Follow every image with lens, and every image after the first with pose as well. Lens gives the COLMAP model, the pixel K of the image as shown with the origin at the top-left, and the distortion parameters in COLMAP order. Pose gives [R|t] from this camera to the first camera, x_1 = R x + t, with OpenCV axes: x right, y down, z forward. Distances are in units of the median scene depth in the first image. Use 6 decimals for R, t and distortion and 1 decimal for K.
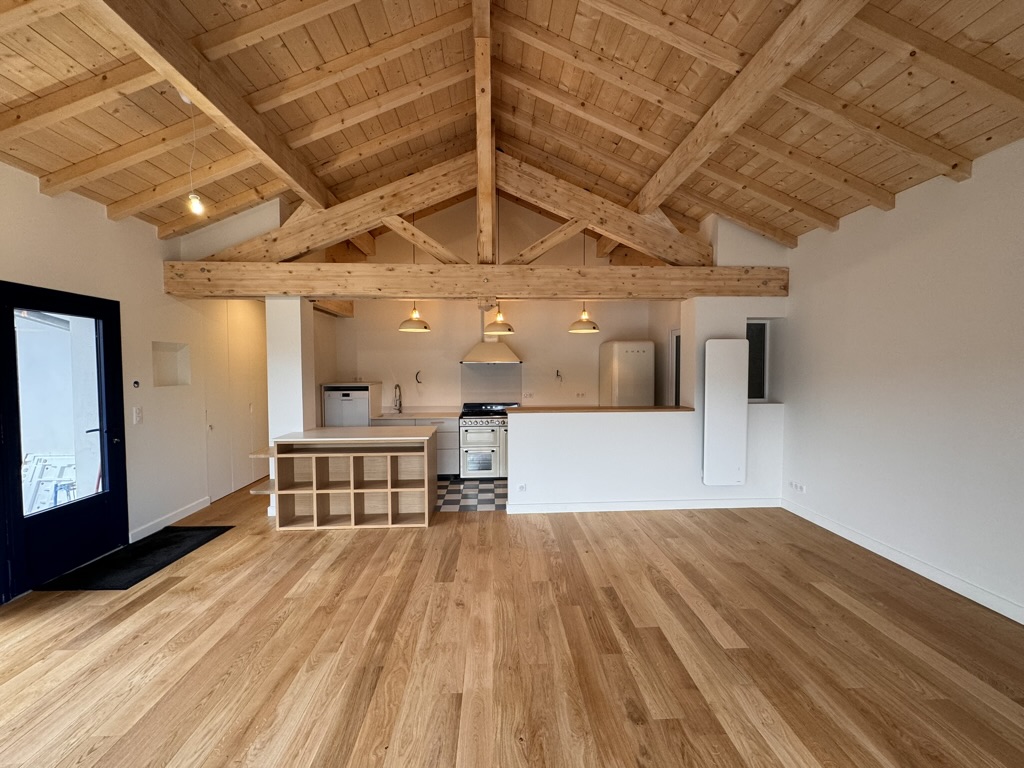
lens RADIAL K [[405.5, 0, 512.5], [0, 405.5, 381.7], [0, 0, 1]] dist [0.007895, 0.001095]
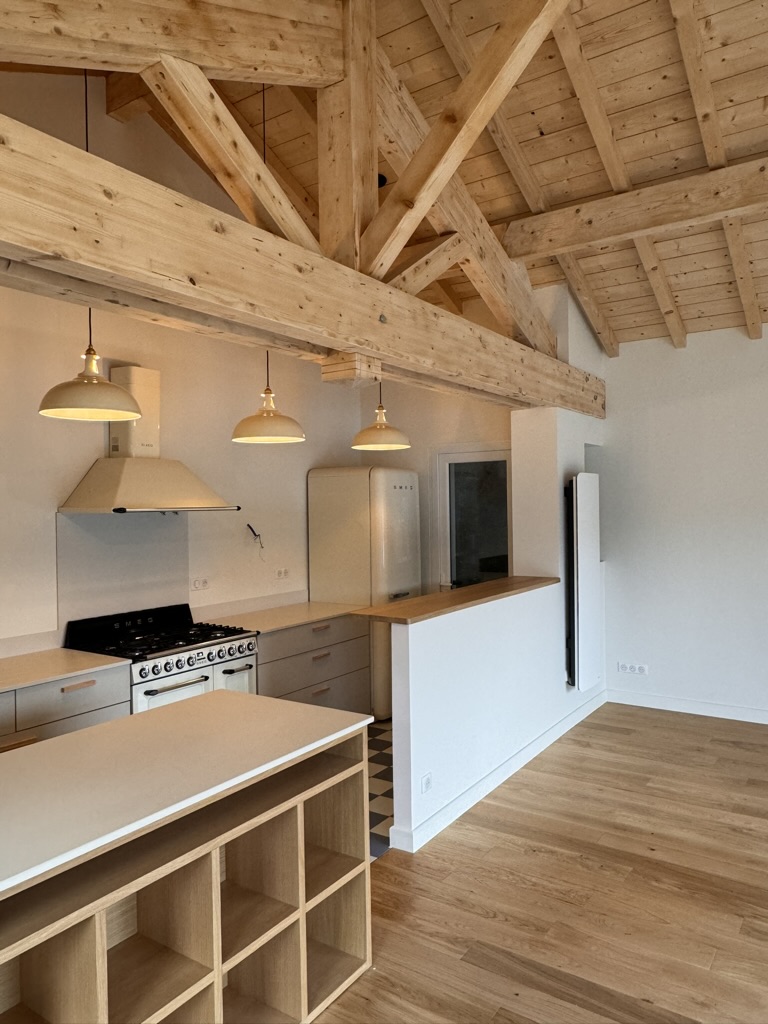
lens RADIAL K [[722.4, 0, 379.5], [0, 722.4, 504.8], [0, 0, 1]] dist [0.039997, -0.032855]
pose [[0.603907, -0.004463, 0.797042, -0.701637], [0.043179, 0.998699, -0.027124, -0.032962], [-0.795884, 0.050795, 0.603314, 0.565956]]
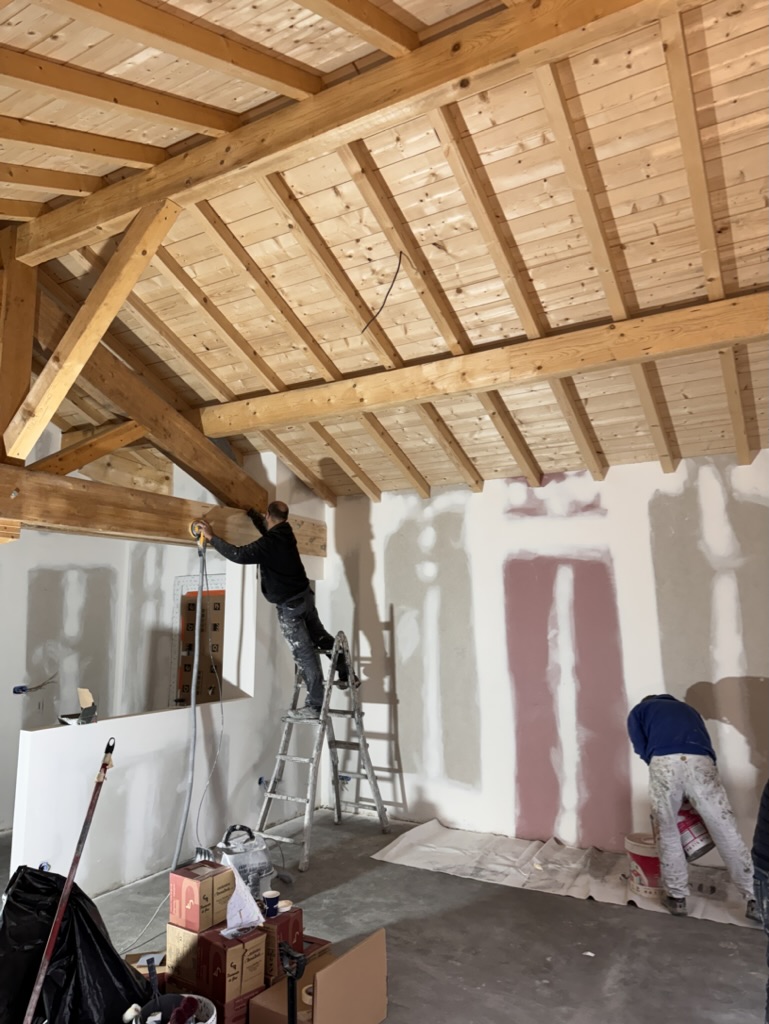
lens RADIAL K [[722.4, 0, 384.3], [0, 722.4, 511.4], [0, 0, 1]] dist [0.039997, -0.032855]
pose [[0.529314, 0.138104, 0.837111, -0.654800], [0.033101, 0.982550, -0.183028, -0.019553], [-0.847780, 0.124588, 0.515506, 0.044867]]
